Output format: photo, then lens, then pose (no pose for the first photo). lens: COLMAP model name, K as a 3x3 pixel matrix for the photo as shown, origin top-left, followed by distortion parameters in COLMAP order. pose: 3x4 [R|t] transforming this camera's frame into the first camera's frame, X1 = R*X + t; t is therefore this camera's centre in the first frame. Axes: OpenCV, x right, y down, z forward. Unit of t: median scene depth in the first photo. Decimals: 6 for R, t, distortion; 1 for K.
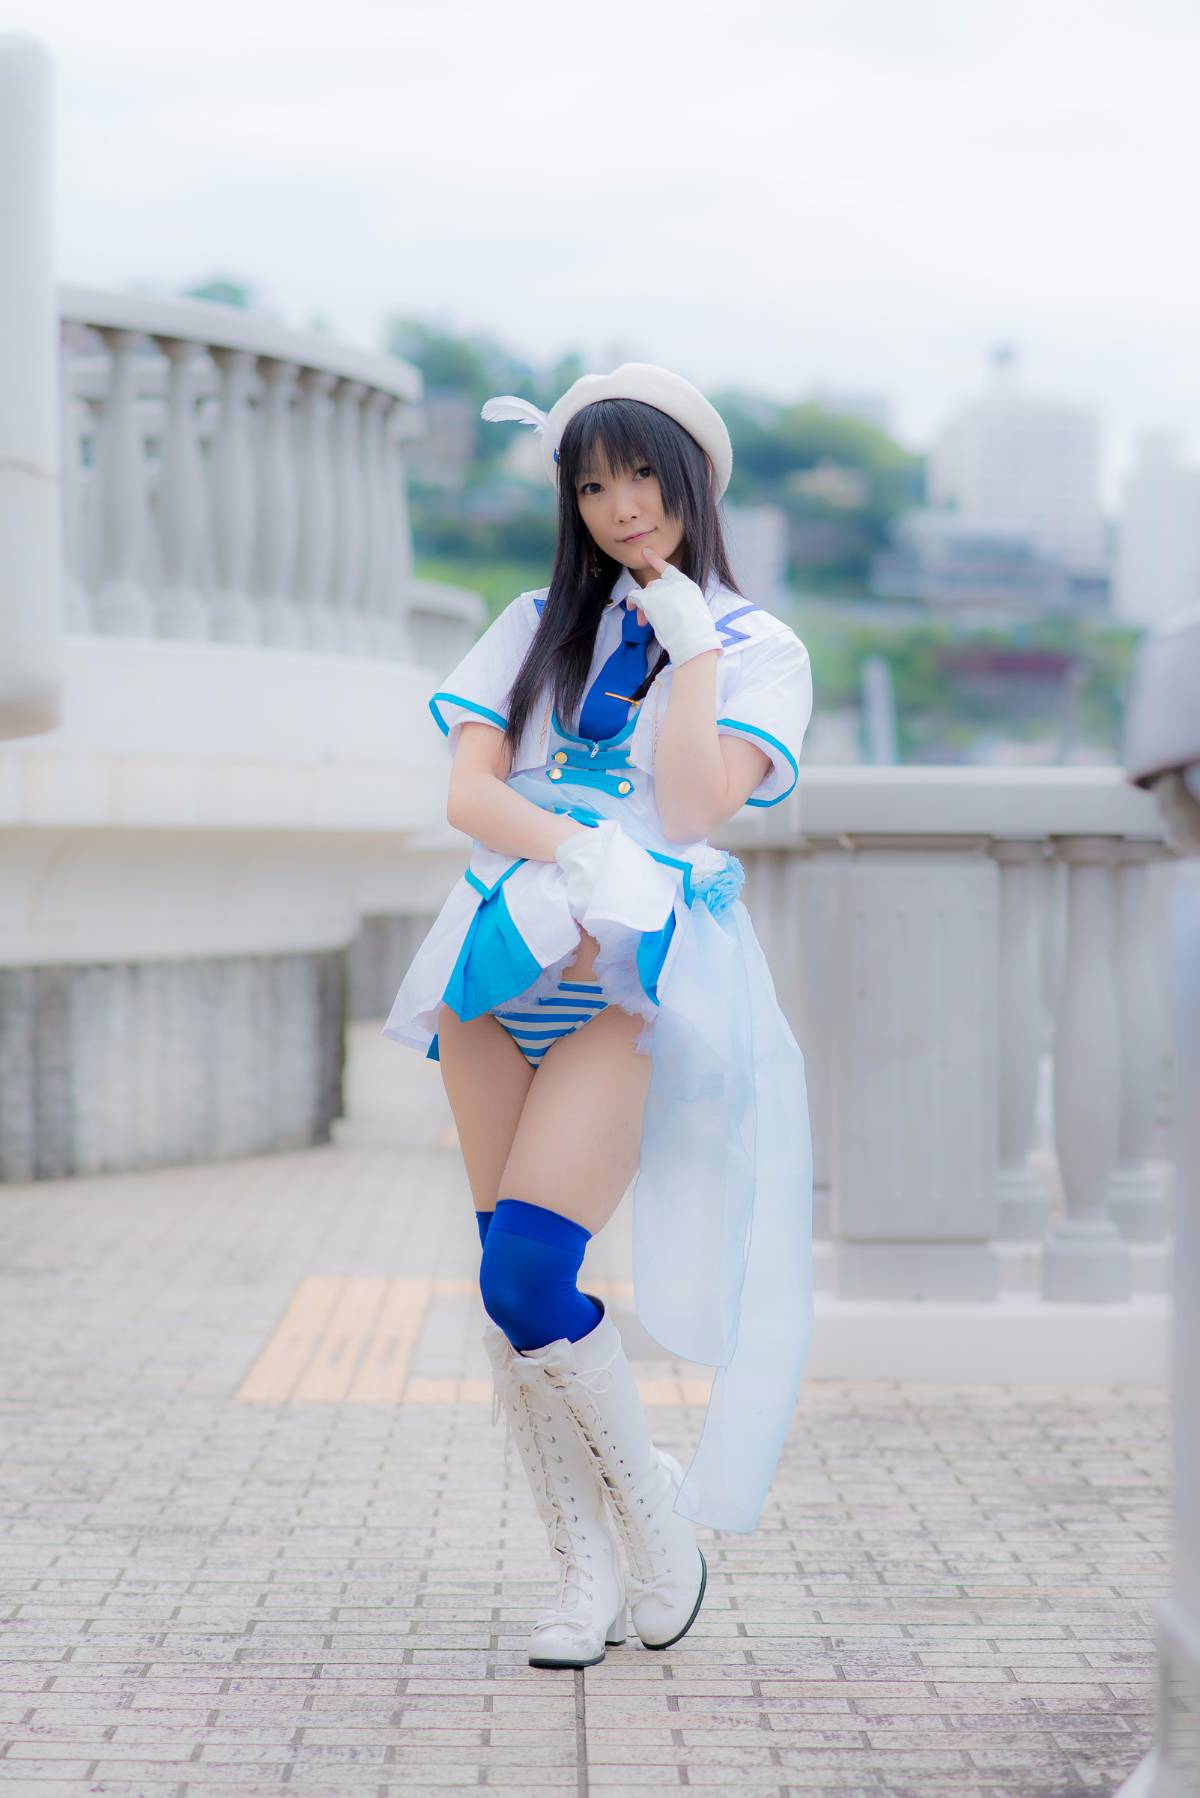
lens RADIAL K [[4130.3, 0, 600.4], [0, 4130.3, 900.9], [0, 0, 1]] dist [-0.005568, -0.602666]
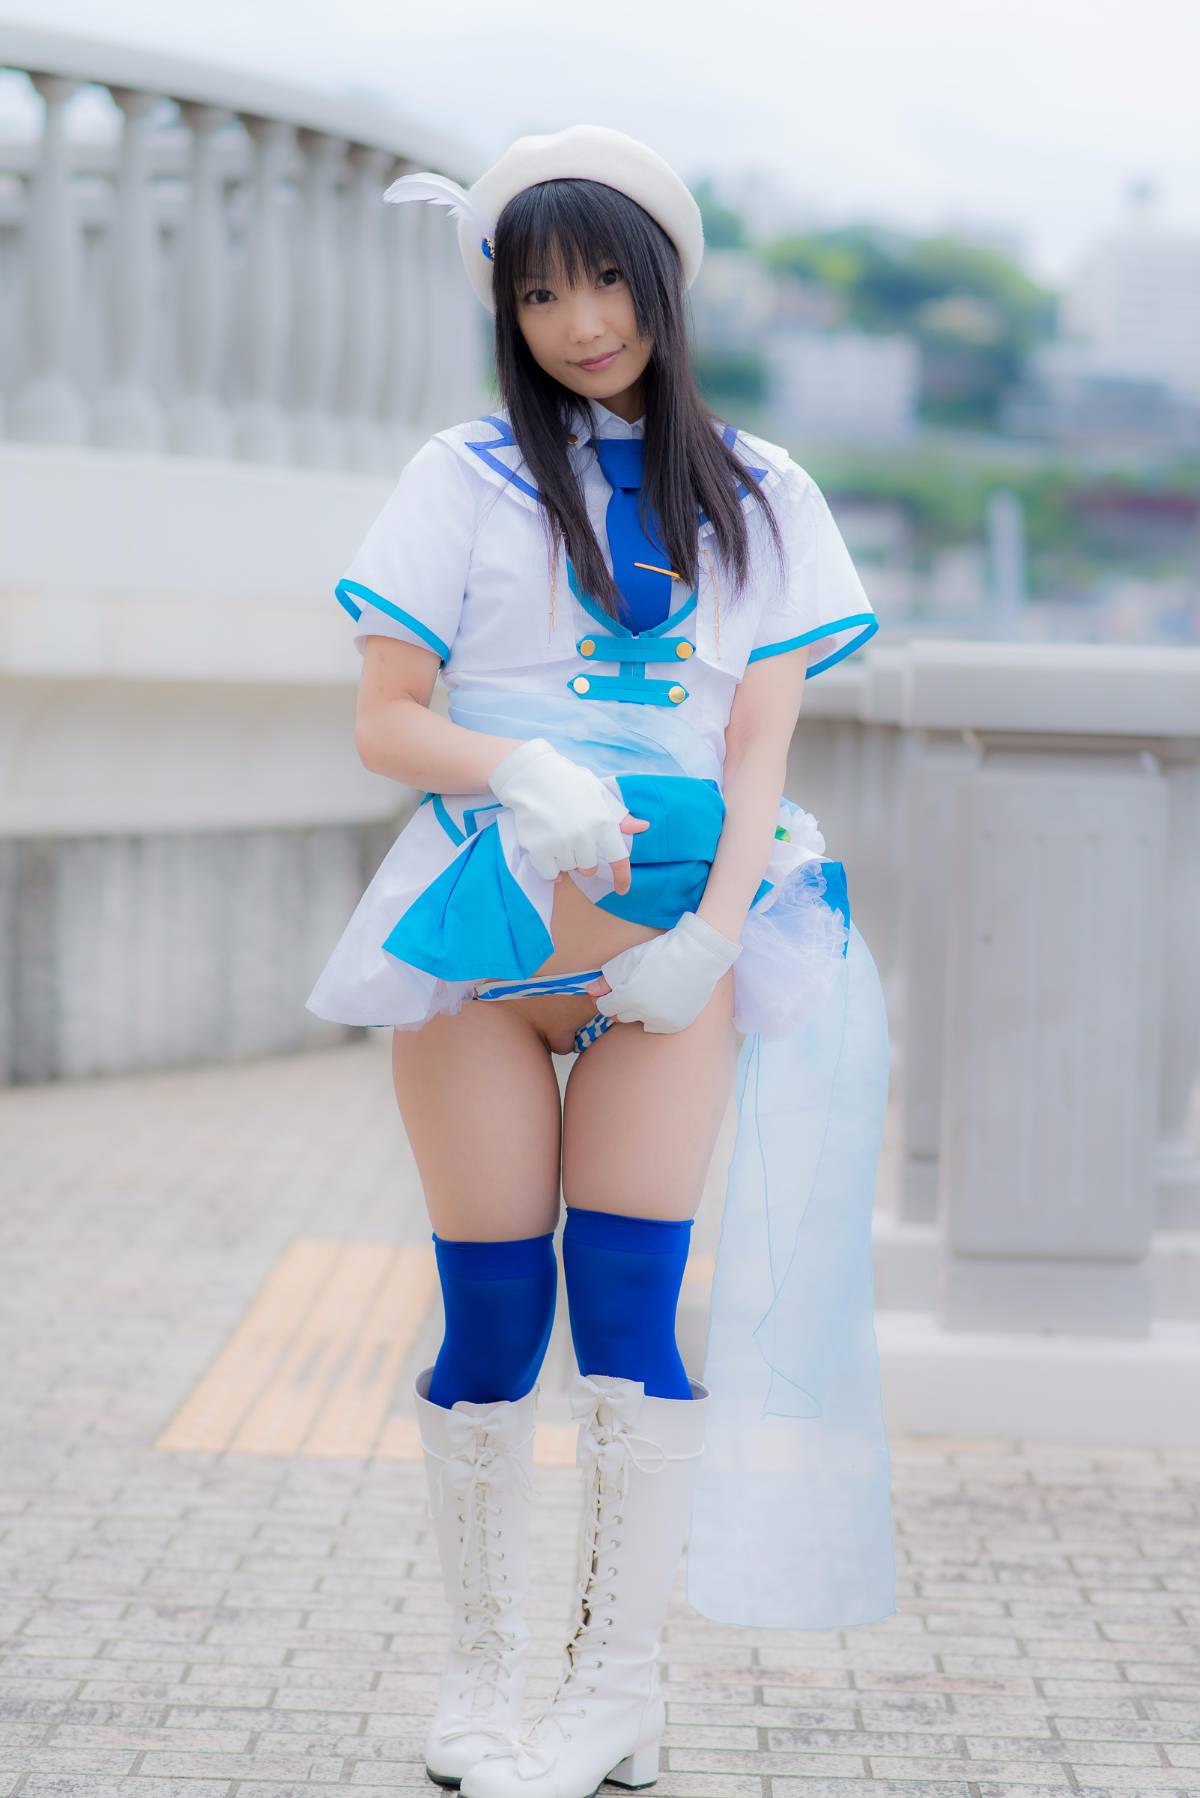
lens RADIAL K [[4130.3, 0, 600.4], [0, 4130.3, 900.9], [0, 0, 1]] dist [-0.005568, -0.602666]
pose [[0.999249, 0.027034, -0.027752, 0.013935], [-0.025862, 0.998793, 0.041768, -0.016723], [0.028847, -0.041019, 0.998742, 0.255917]]
